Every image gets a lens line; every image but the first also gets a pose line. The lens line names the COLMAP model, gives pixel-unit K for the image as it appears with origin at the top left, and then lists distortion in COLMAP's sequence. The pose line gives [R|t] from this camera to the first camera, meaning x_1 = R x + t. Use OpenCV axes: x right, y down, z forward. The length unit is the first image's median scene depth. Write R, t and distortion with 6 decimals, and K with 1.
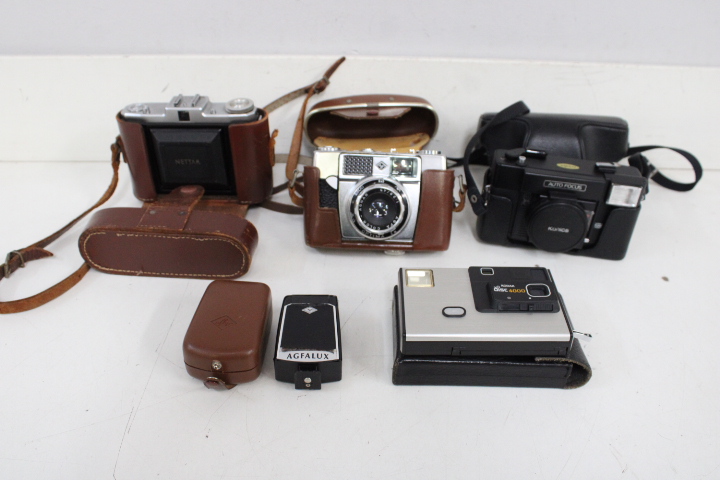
lens RADIAL K [[666.0, 0, 360.0], [0, 666.0, 240.0], [0, 0, 1]] dist [-0.139422, 0.106708]
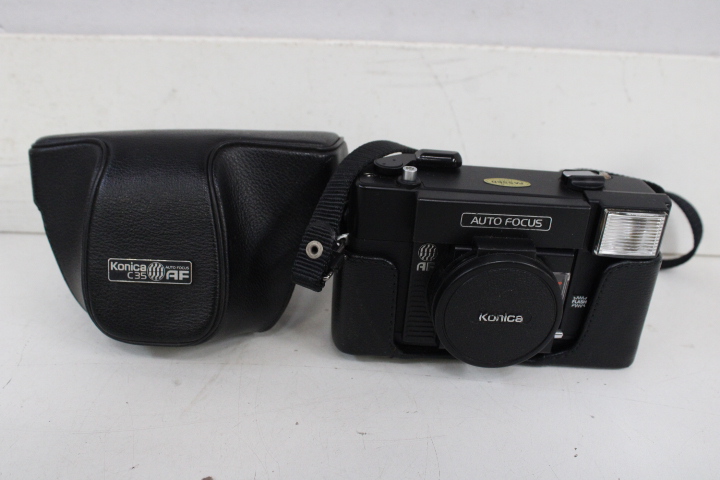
lens RADIAL K [[783.7, 0, 360.0], [0, 783.7, 240.0], [0, 0, 1]] dist [-0.083457, 0.052581]
pose [[0.983885, -0.067648, 0.165511, 0.112409], [0.085717, 0.990816, -0.104579, -0.020341], [-0.156916, 0.117081, 0.980647, 0.451812]]
